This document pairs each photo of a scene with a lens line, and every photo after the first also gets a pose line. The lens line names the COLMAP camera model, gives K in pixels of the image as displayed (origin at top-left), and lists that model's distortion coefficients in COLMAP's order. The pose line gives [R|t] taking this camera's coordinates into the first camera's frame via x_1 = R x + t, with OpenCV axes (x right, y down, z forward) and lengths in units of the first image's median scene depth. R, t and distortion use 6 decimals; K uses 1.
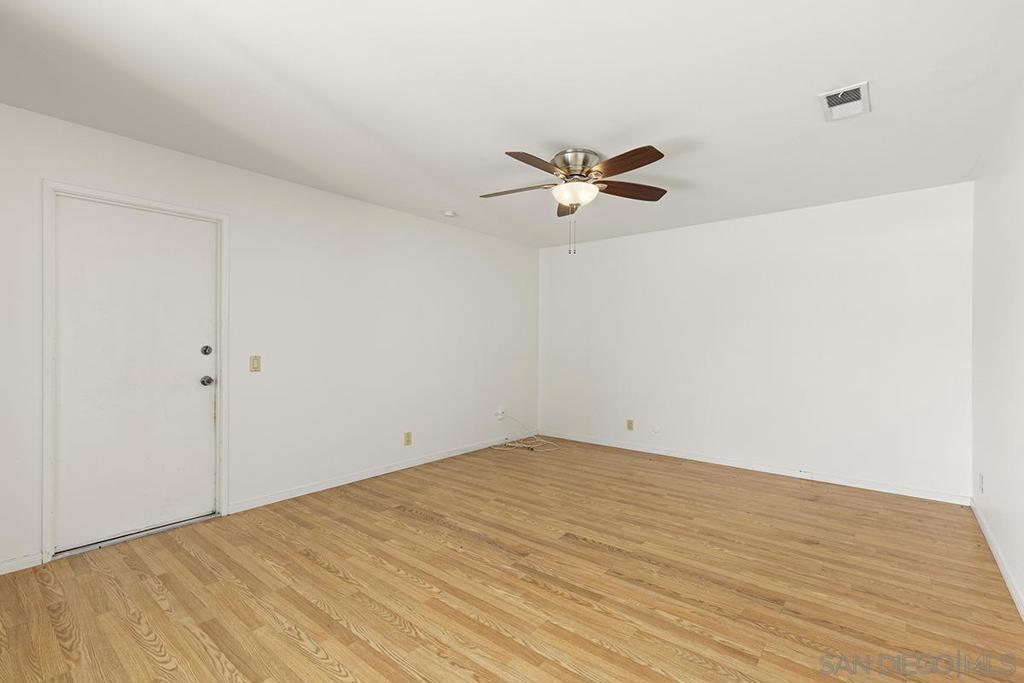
lens RADIAL K [[467.0, 0, 511.8], [0, 467.0, 340.2], [0, 0, 1]] dist [0.000060, 0.000033]
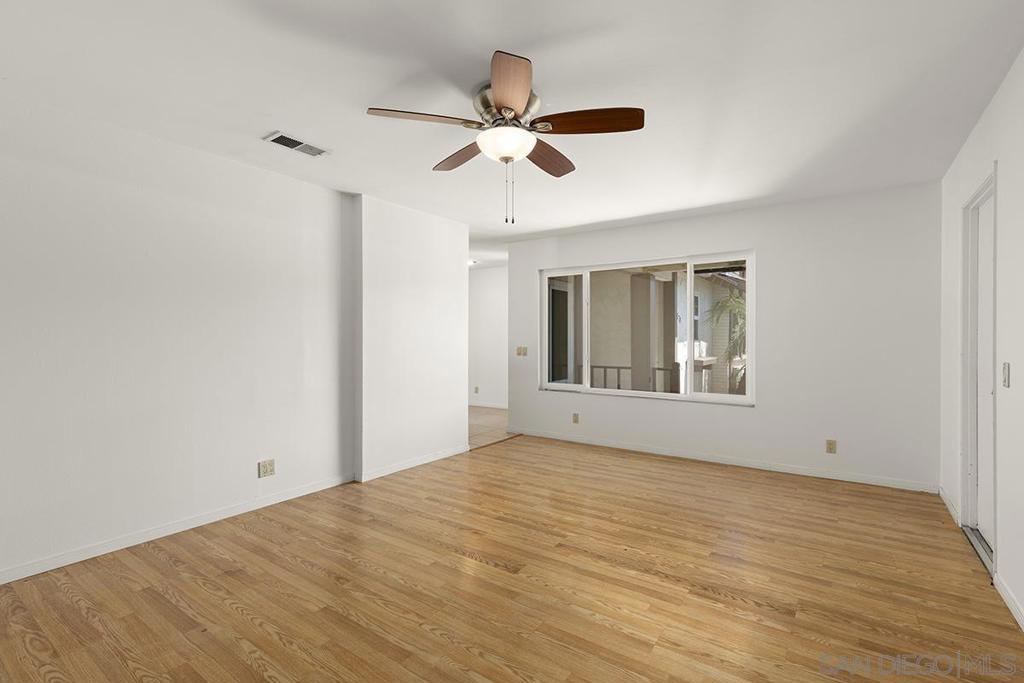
lens RADIAL K [[467.0, 0, 512.9], [0, 467.0, 340.6], [0, 0, 1]] dist [0.000060, 0.000033]
pose [[-0.997225, -0.001611, -0.074429, 0.216065], [-0.002009, 0.999984, 0.005273, 0.004054], [0.074419, 0.005408, -0.997212, 2.111478]]
